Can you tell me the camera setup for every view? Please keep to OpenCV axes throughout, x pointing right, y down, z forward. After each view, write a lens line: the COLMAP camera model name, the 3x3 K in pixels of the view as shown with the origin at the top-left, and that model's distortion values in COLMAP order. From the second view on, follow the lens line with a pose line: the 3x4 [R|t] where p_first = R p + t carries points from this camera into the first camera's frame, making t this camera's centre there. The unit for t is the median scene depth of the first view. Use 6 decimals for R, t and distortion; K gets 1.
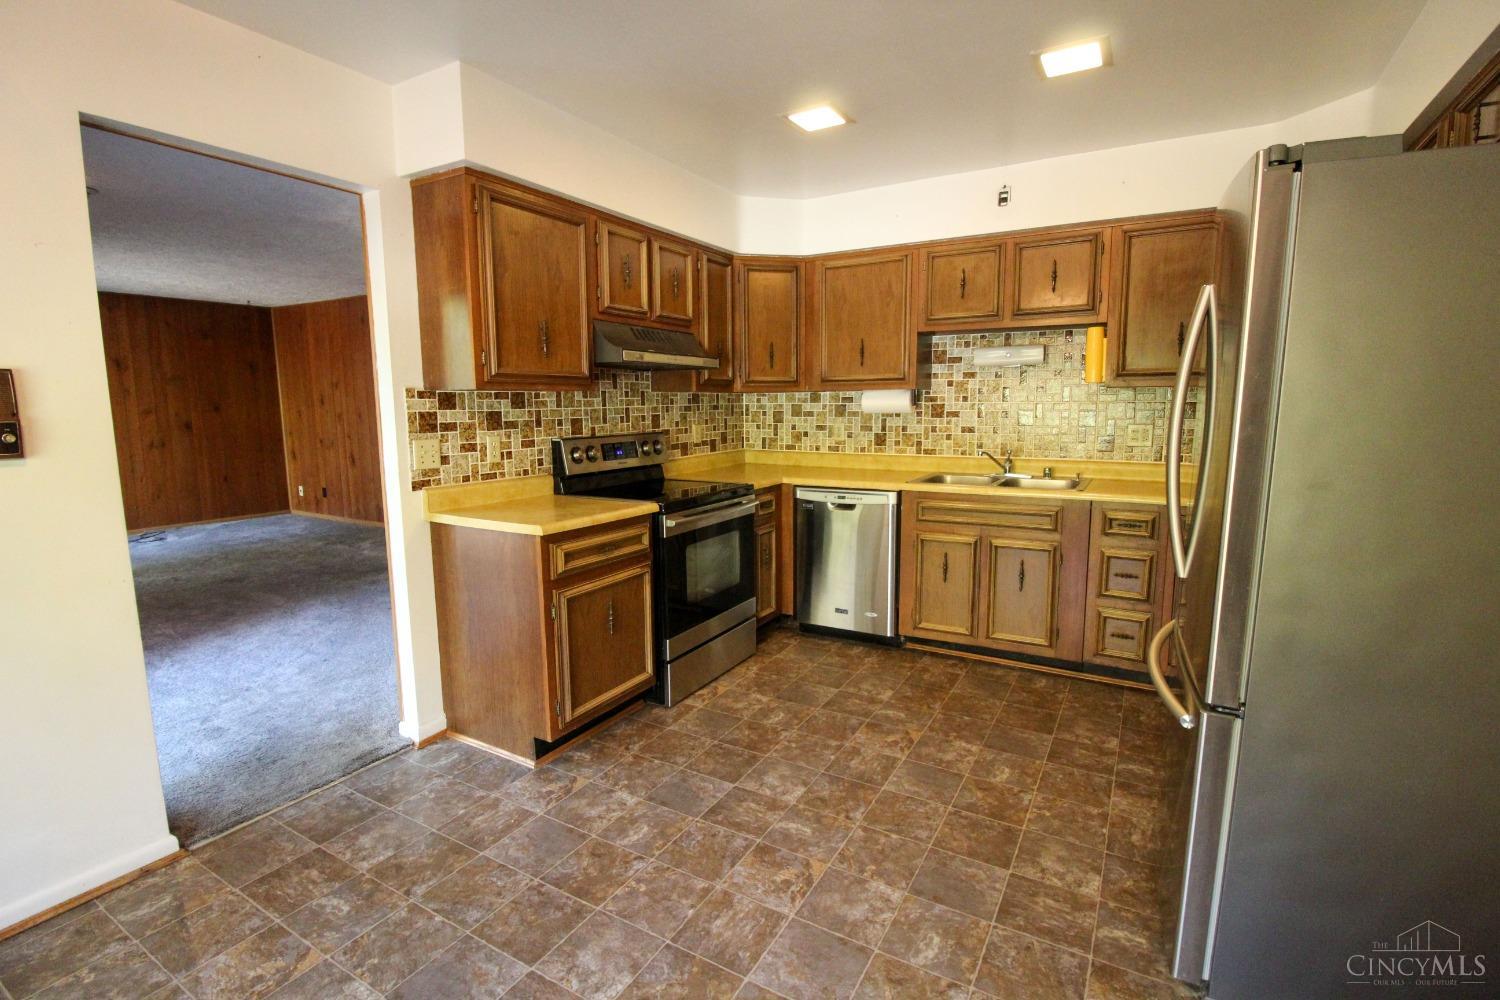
lens RADIAL K [[696.6, 0, 748.4], [0, 696.6, 499.1], [0, 0, 1]] dist [-0.010489, -0.004013]
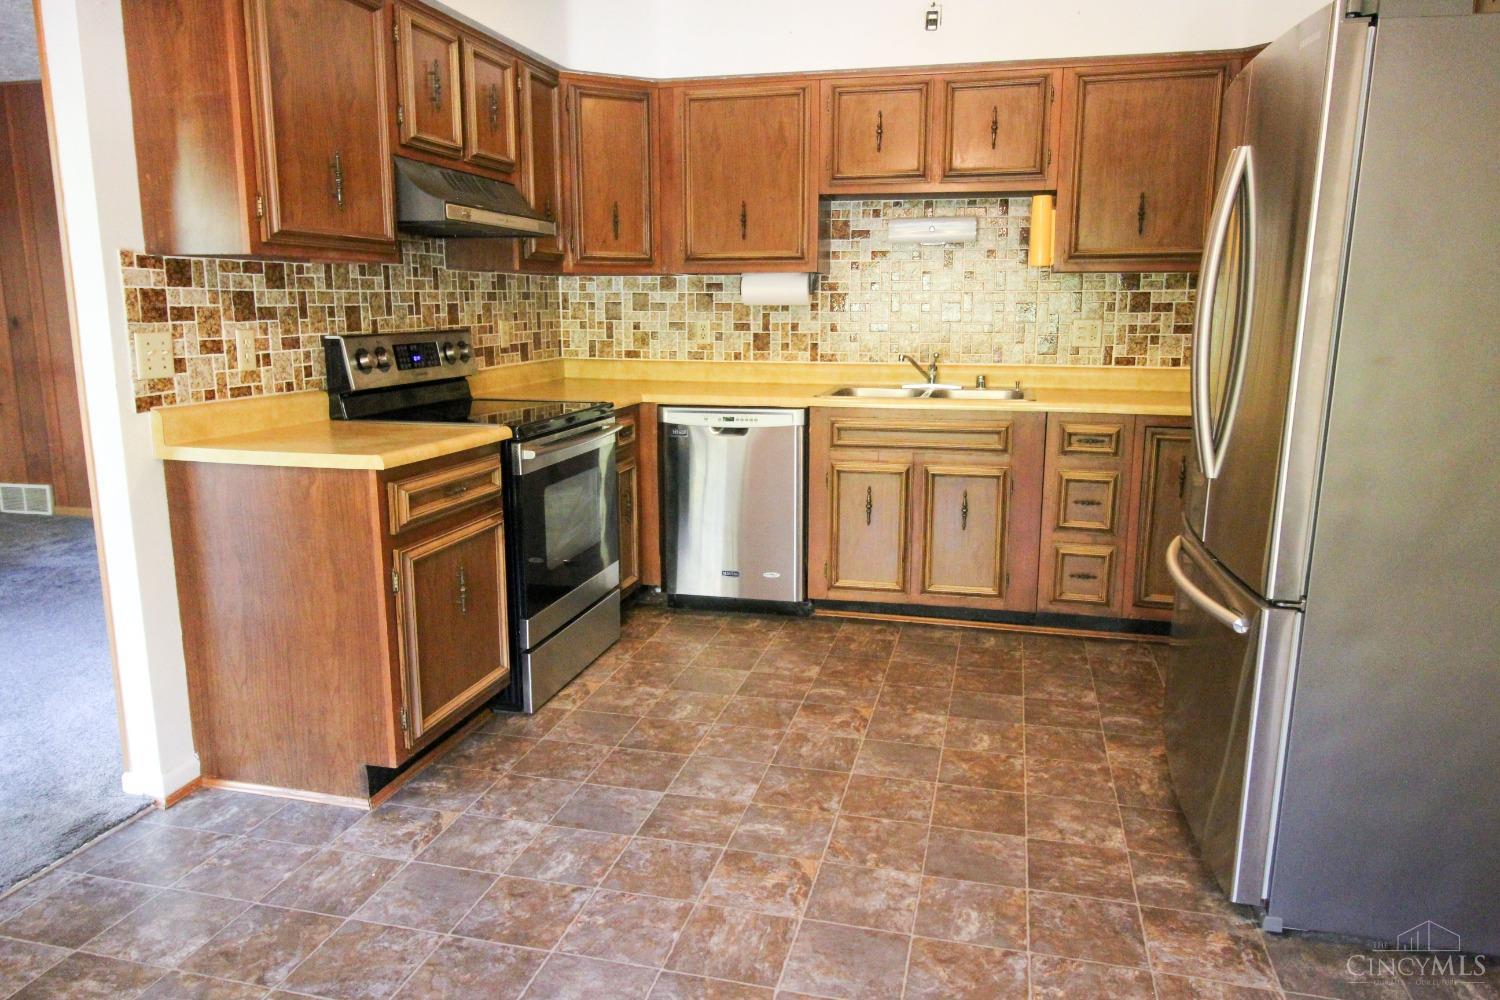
lens RADIAL K [[1027.4, 0, 747.4], [0, 1027.4, 500.1], [0, 0, 1]] dist [0.002279, 0.002797]
pose [[0.961174, -0.043409, 0.272507, -0.182930], [0.029454, 0.998047, 0.055095, 0.029896], [-0.274366, -0.044929, 0.960575, -0.064429]]
